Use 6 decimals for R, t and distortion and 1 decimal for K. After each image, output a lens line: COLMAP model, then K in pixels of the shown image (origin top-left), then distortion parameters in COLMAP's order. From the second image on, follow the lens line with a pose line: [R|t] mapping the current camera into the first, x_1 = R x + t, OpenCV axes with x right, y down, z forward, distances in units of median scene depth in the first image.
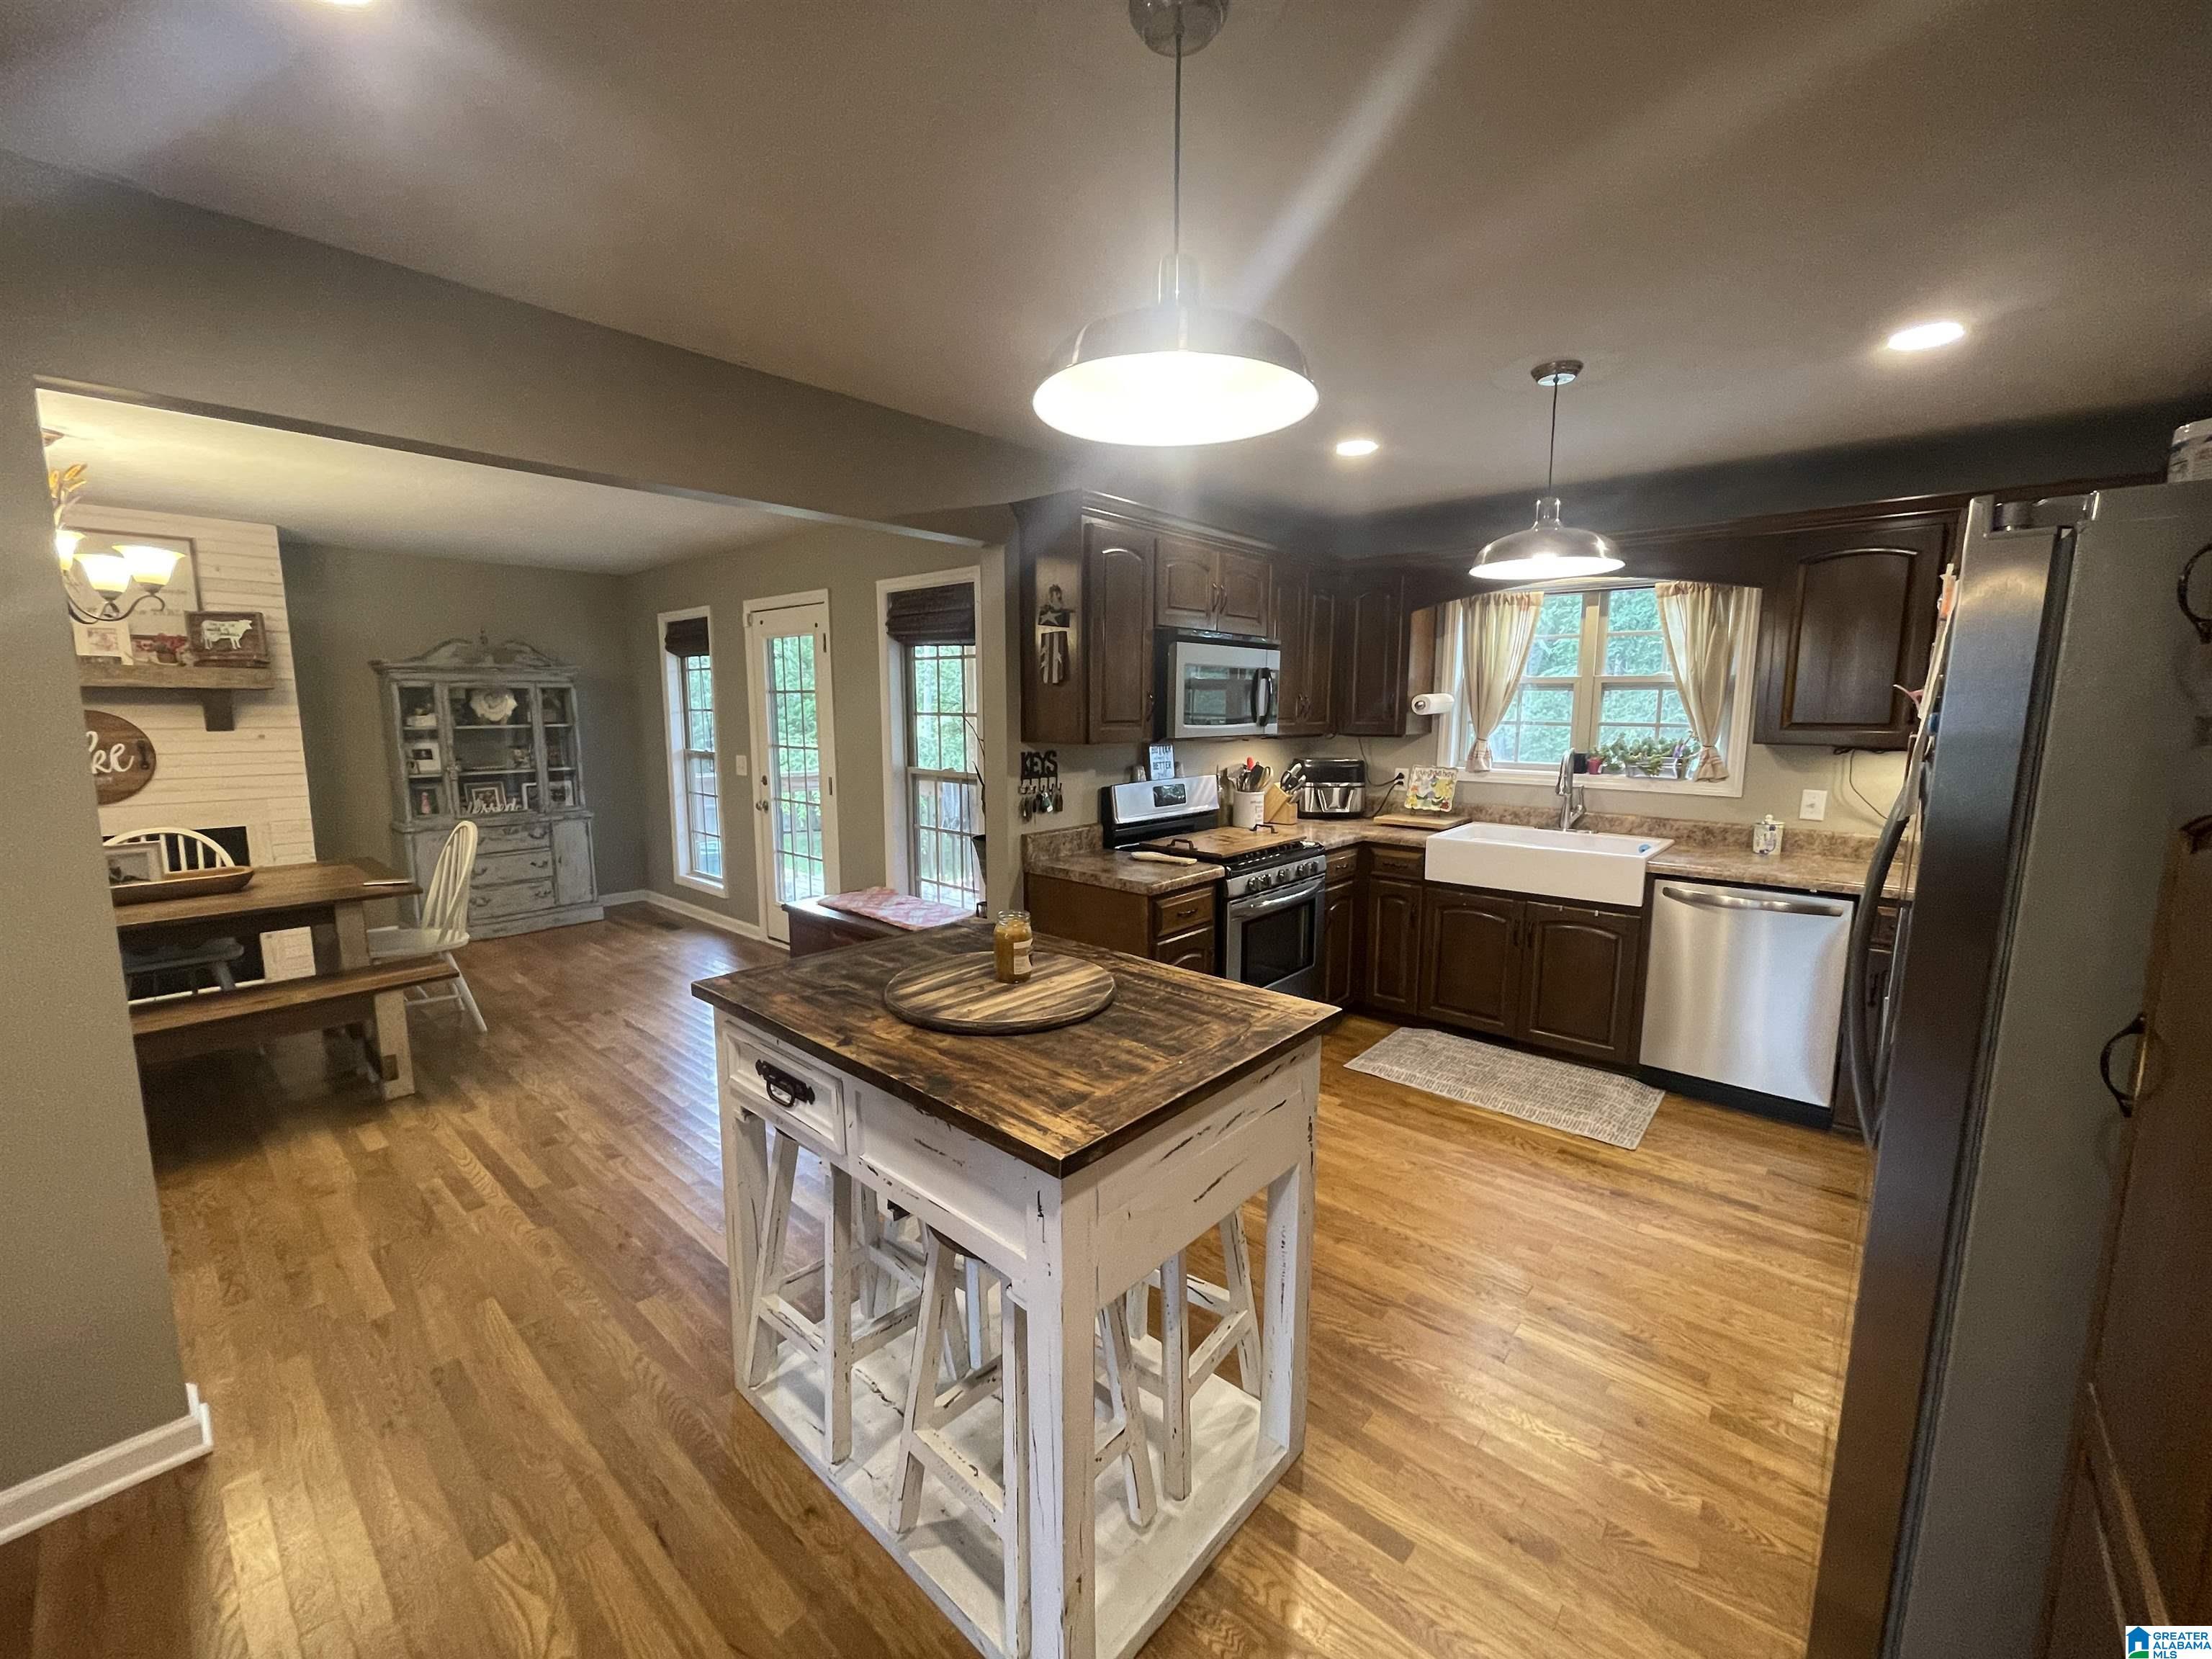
lens RADIAL K [[889.4, 0, 1094.9], [0, 889.4, 823.5], [0, 0, 1]] dist [-0.003517, 0.001160]
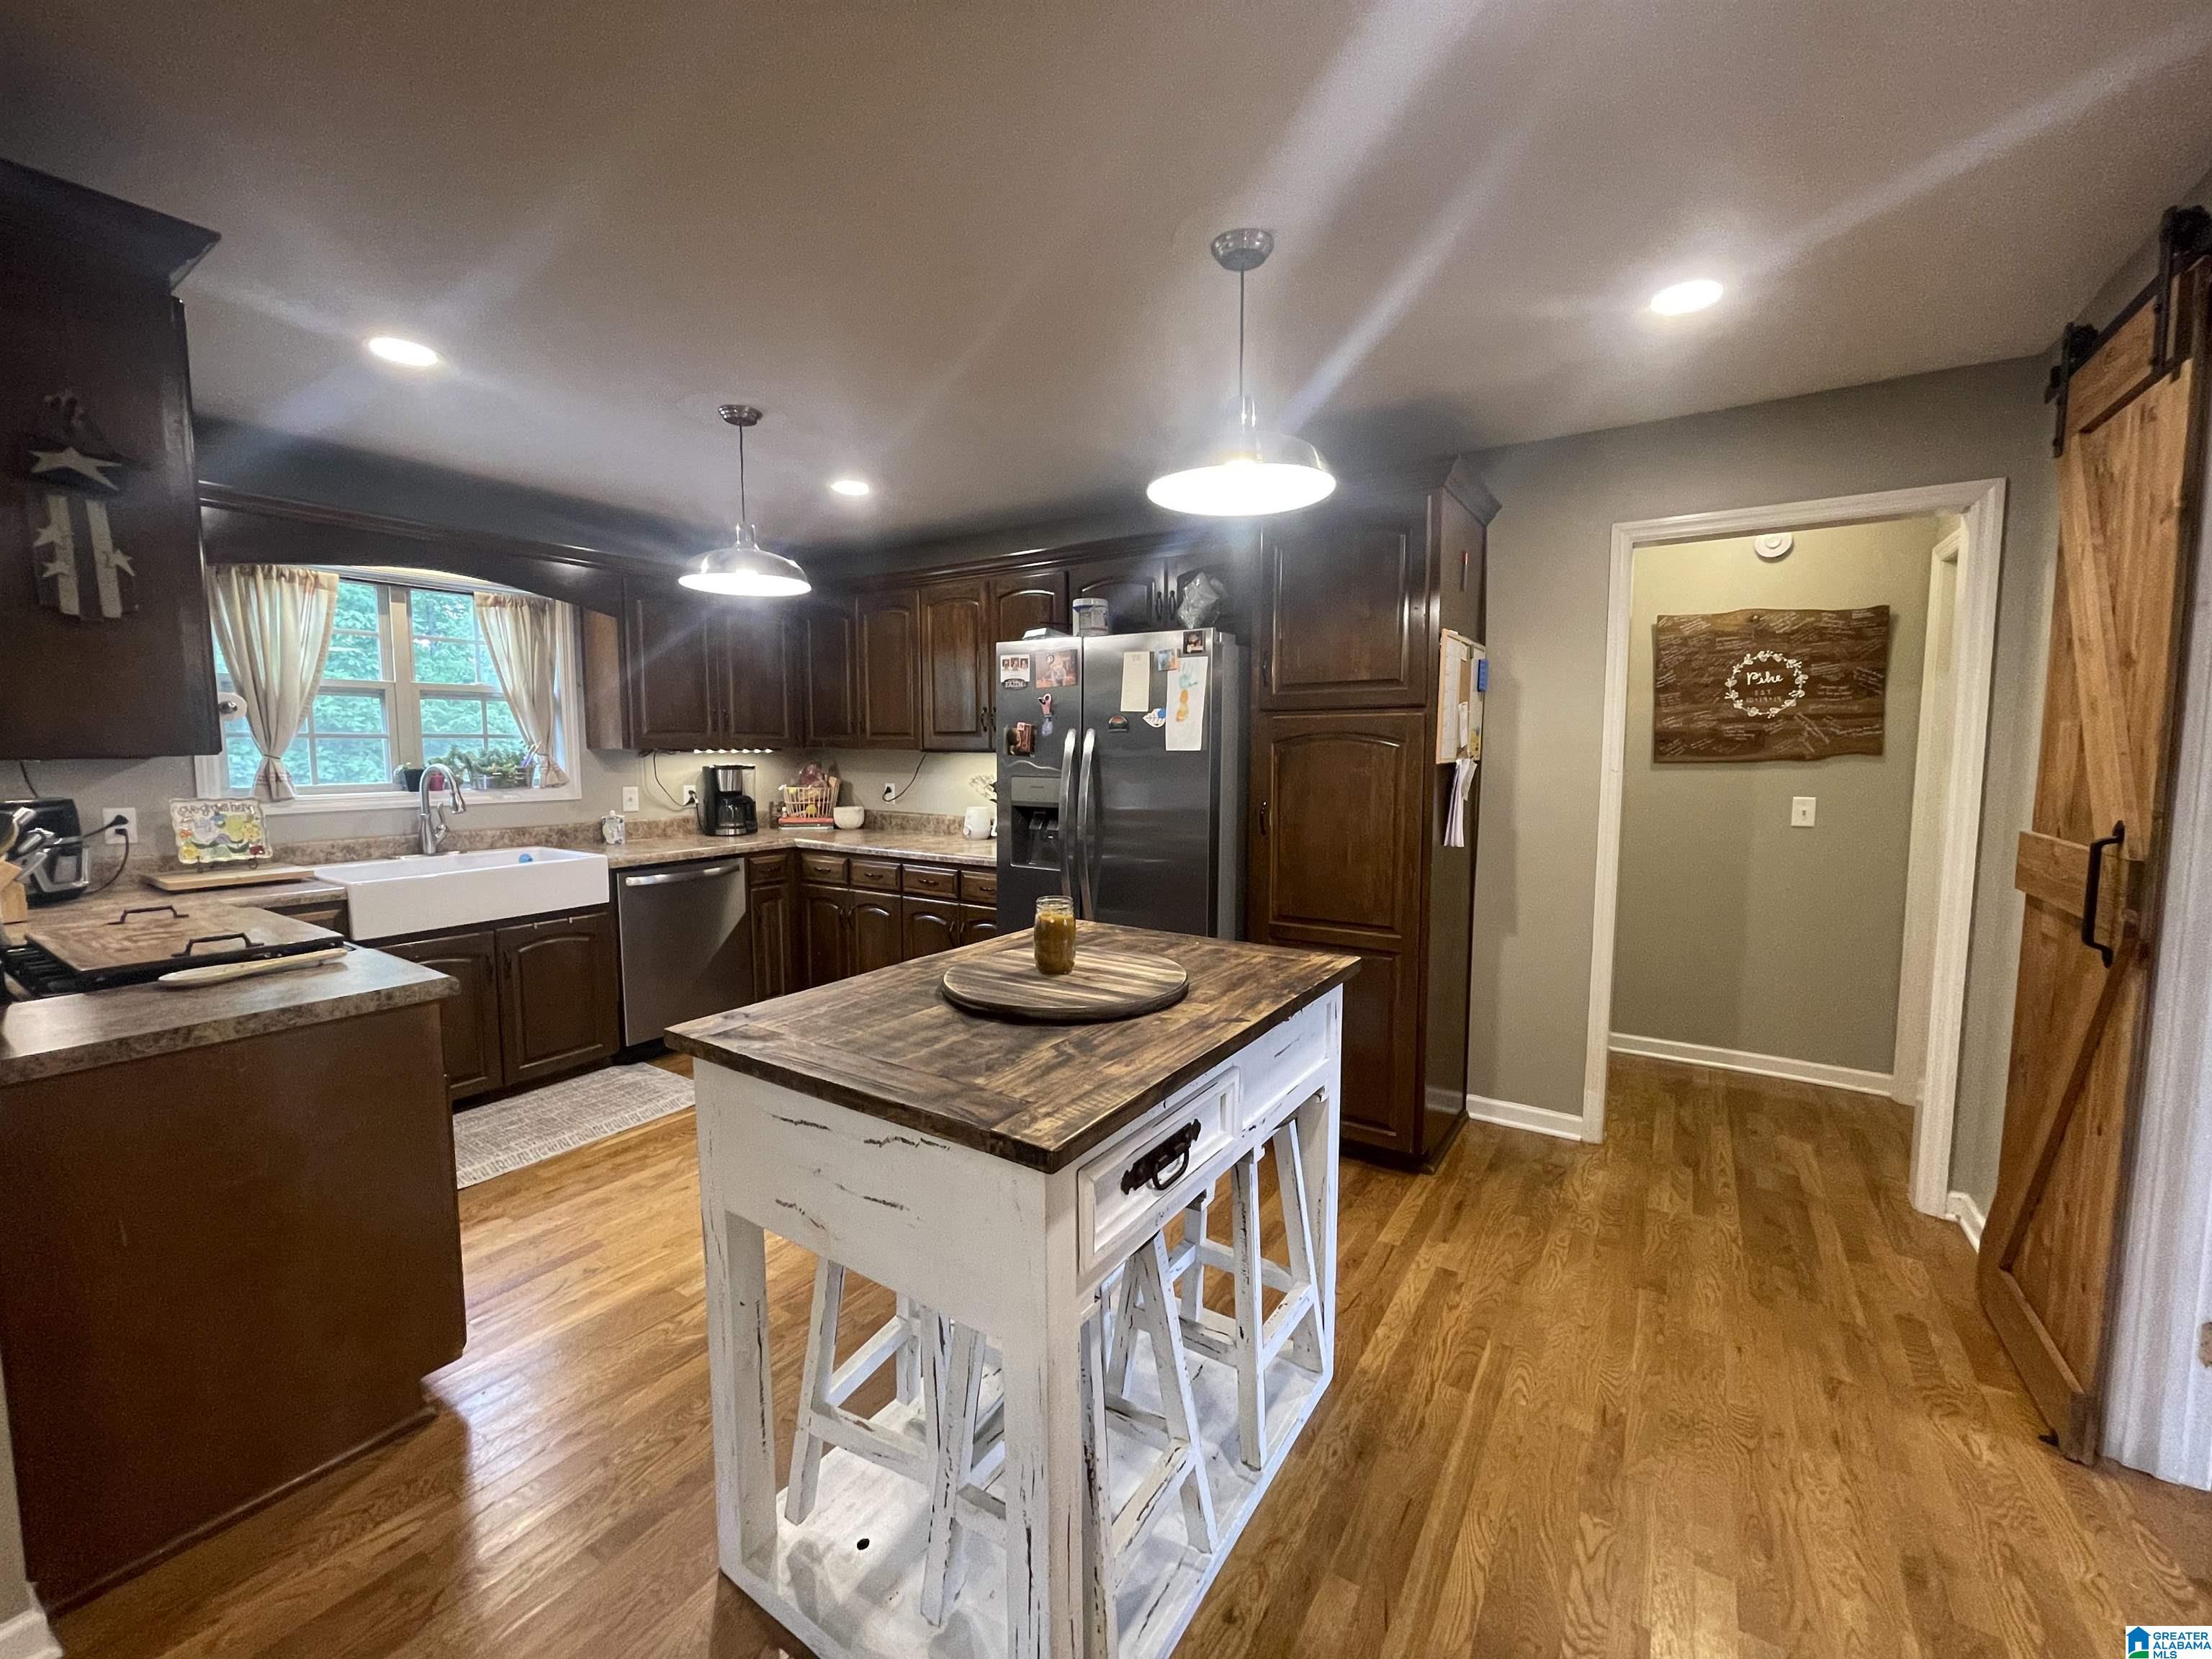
lens RADIAL K [[889.4, 0, 1111.4], [0, 889.4, 825.2], [0, 0, 1]] dist [-0.003517, 0.001160]
pose [[-0.148487, -0.092744, 0.984556, -0.514198], [0.134190, 0.984494, 0.112976, -0.036316], [-0.979768, 0.148893, -0.133739, 0.537281]]
